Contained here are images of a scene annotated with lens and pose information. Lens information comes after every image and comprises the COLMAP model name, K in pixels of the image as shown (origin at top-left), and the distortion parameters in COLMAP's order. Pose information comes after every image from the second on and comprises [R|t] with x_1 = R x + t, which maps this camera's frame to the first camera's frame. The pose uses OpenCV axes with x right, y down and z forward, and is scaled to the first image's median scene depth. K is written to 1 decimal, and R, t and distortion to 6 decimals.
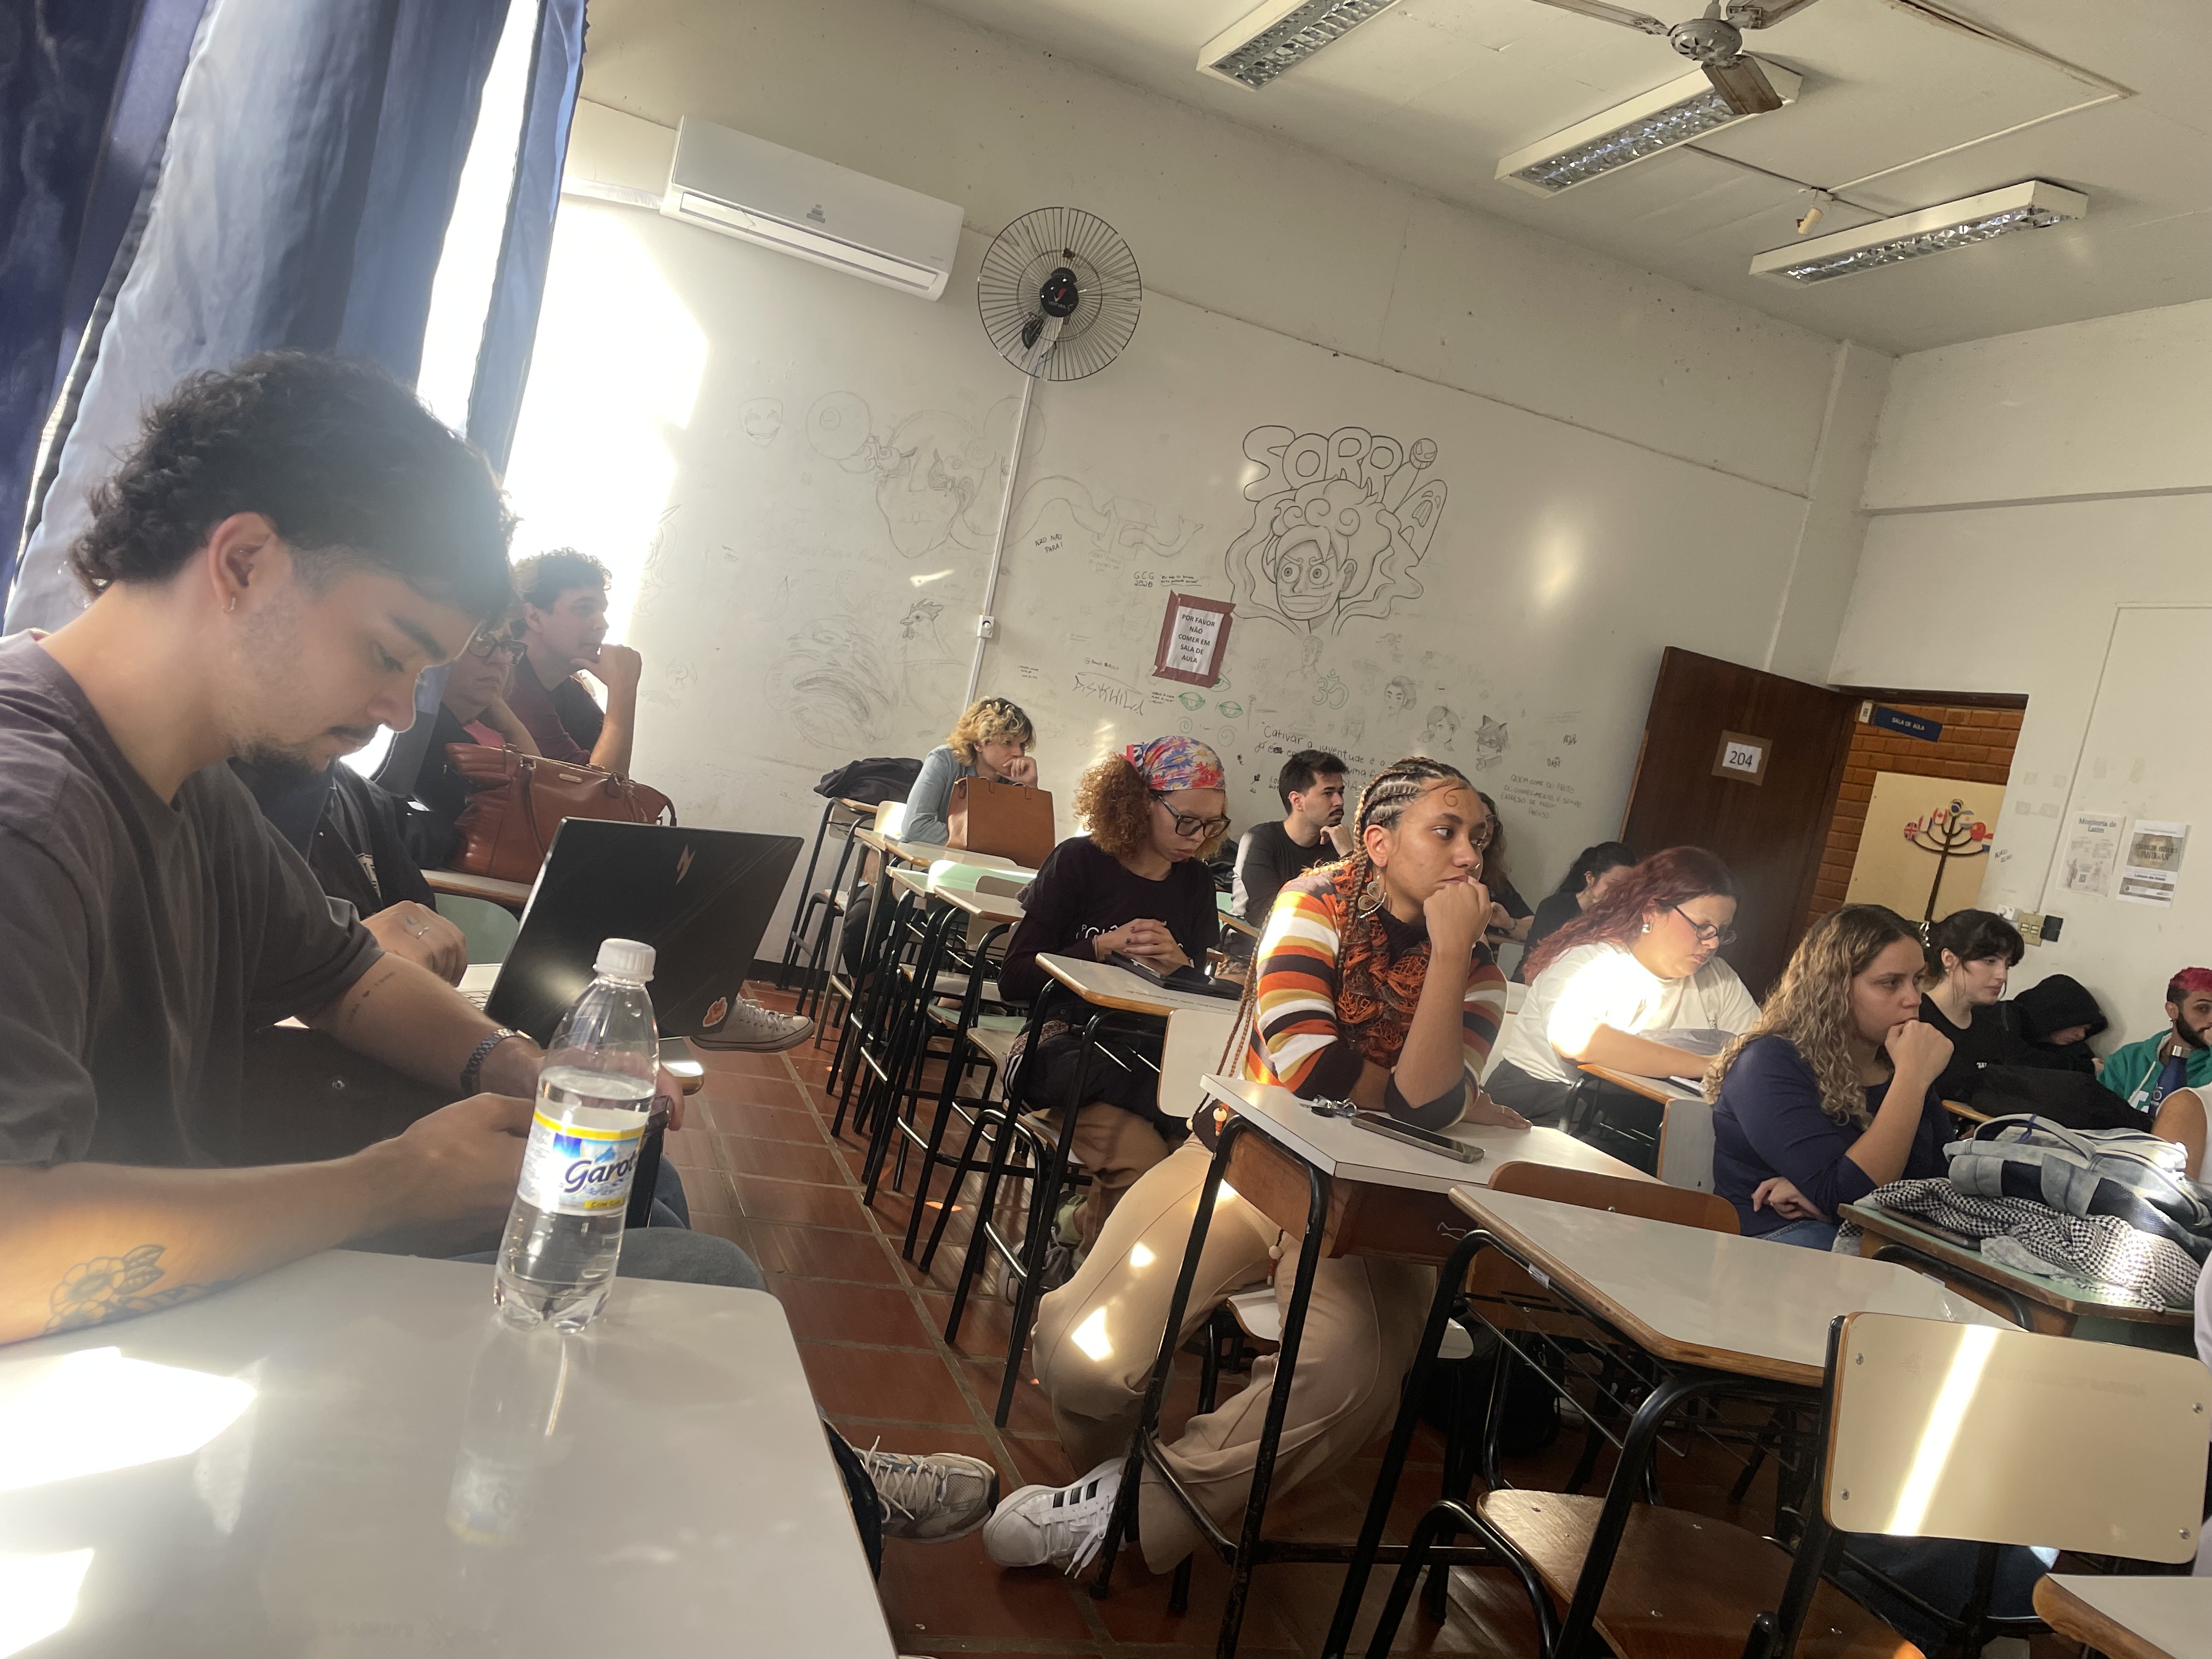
lens RADIAL K [[1666.5, 0, 1094.1], [0, 1666.5, 838.9], [0, 0, 1]] dist [0.097893, -0.122456]
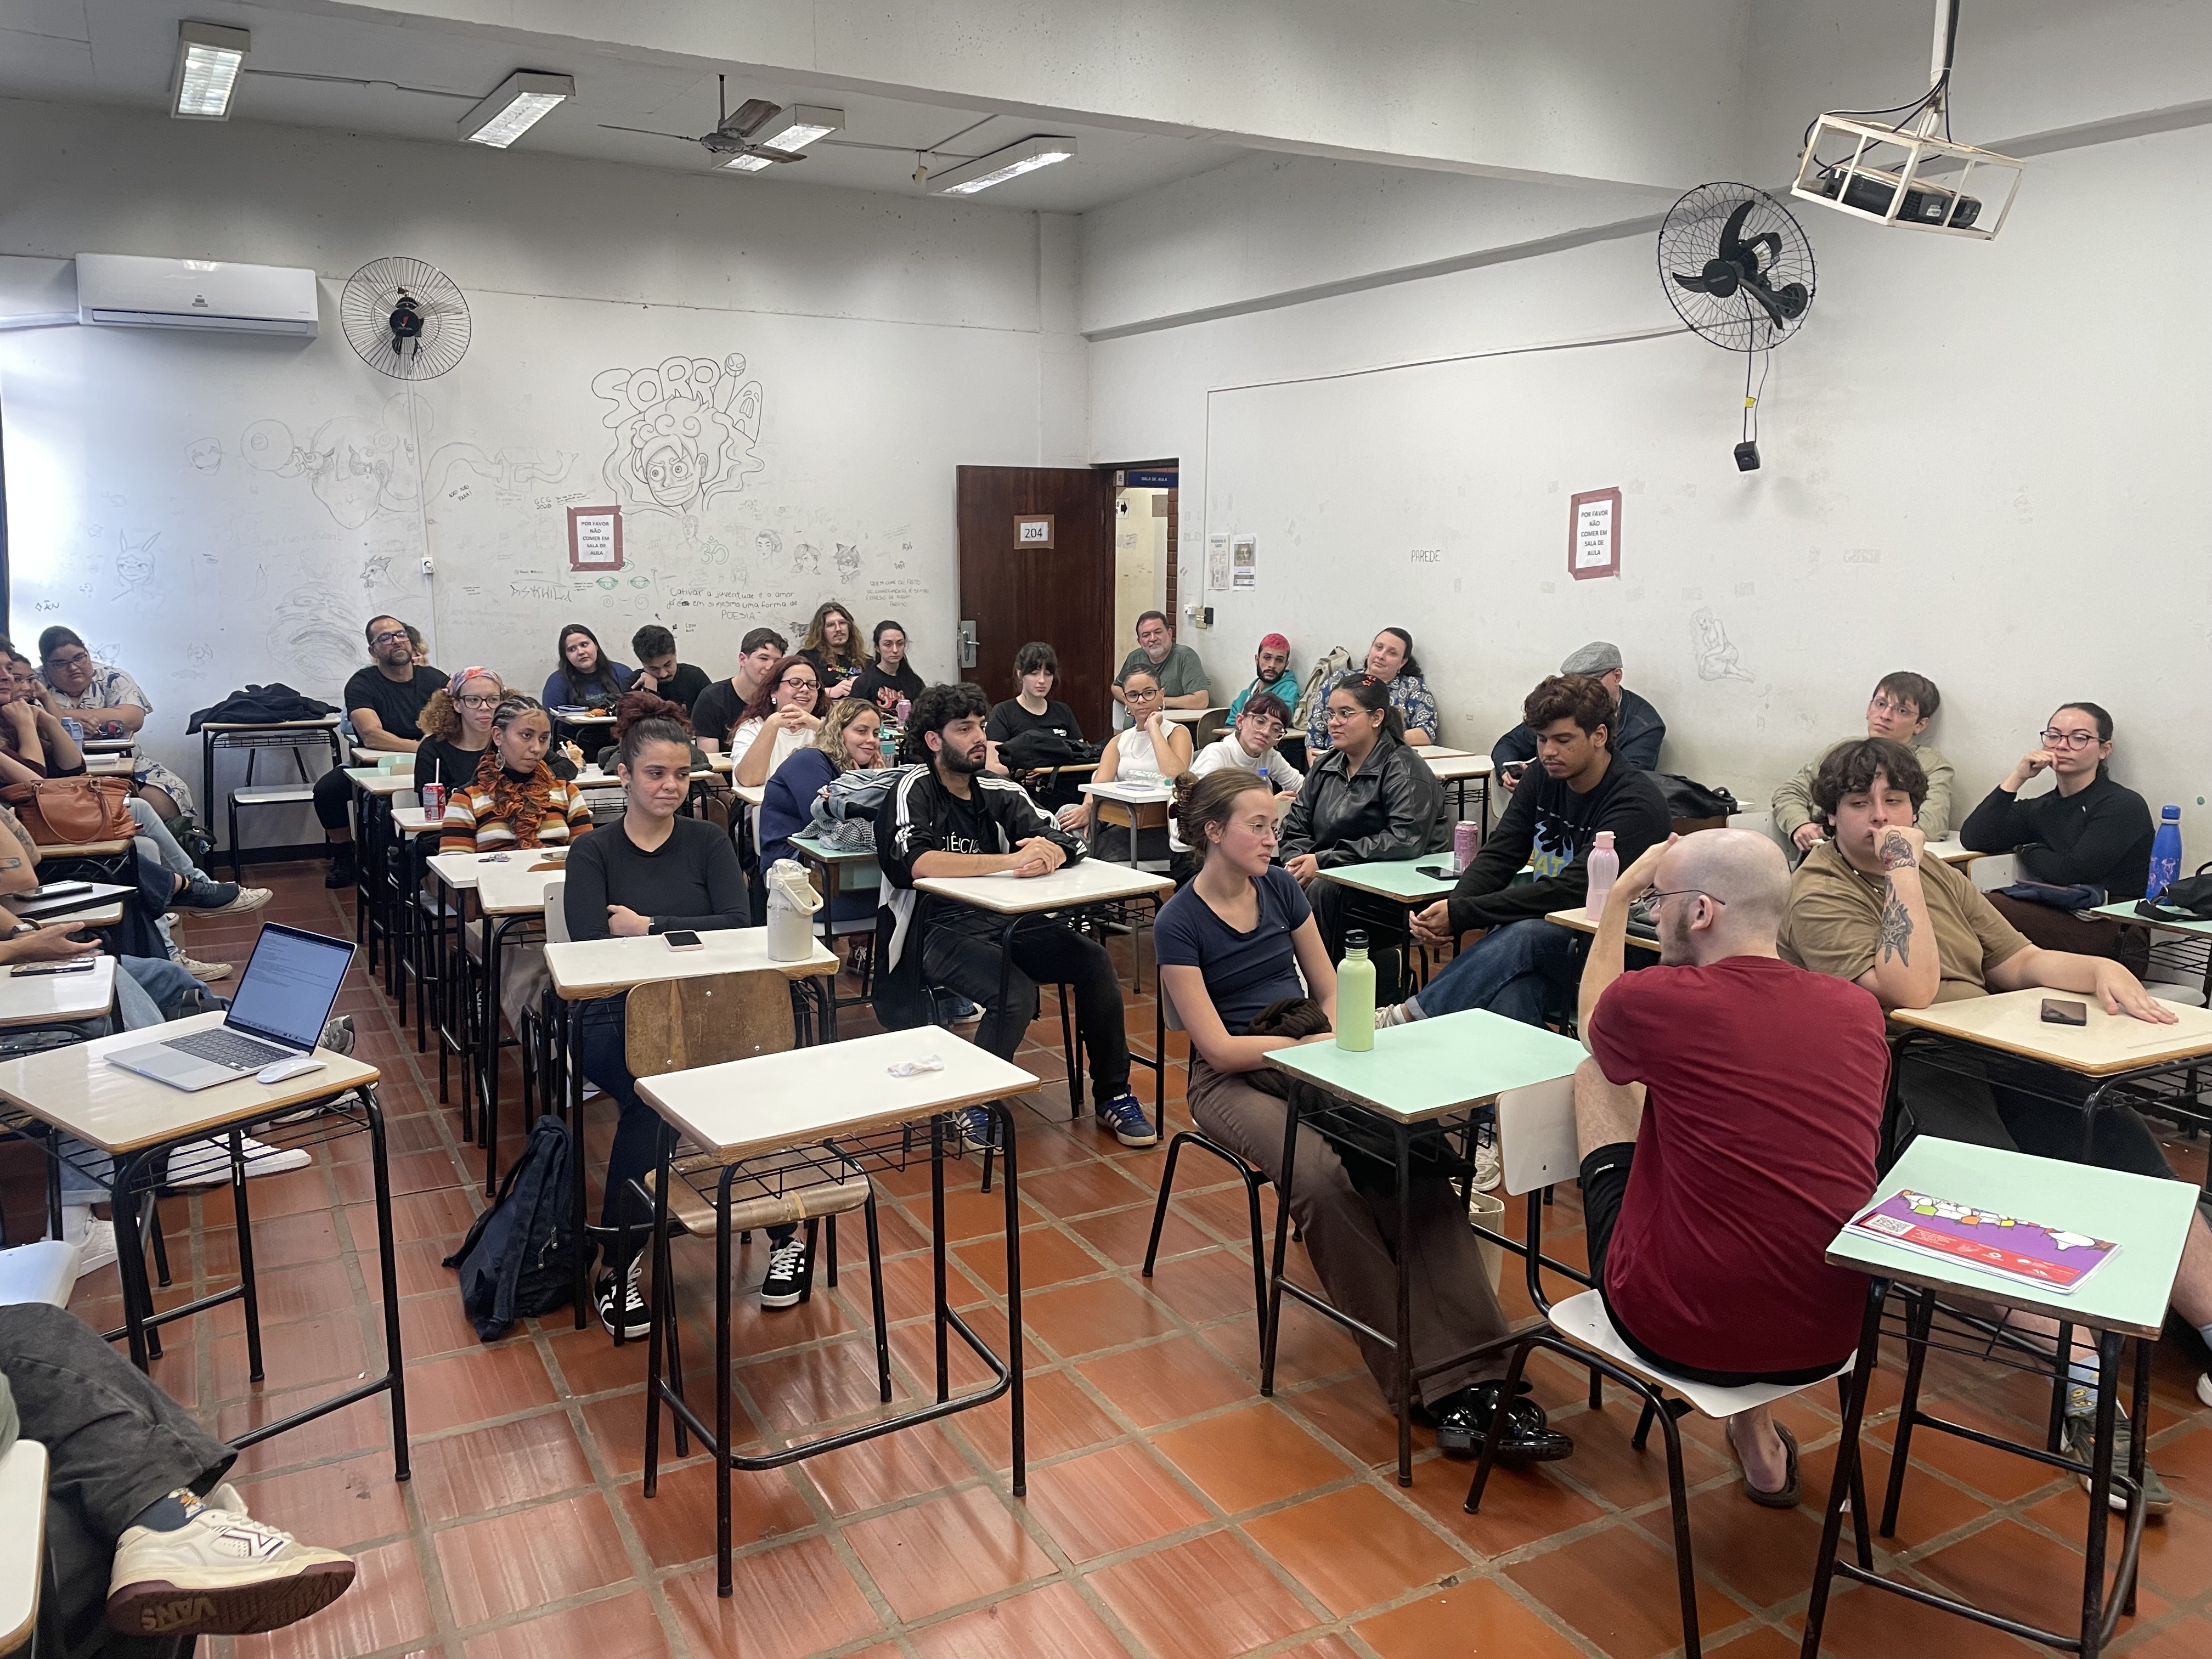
lens RADIAL K [[1666.5, 0, 1096.4], [0, 1666.5, 810.9], [0, 0, 1]] dist [0.097893, -0.122456]
pose [[0.962987, -0.236136, 0.129986, 0.221809], [0.218073, 0.965953, 0.139207, -0.007244], [-0.158432, -0.105708, 0.981695, -0.431555]]
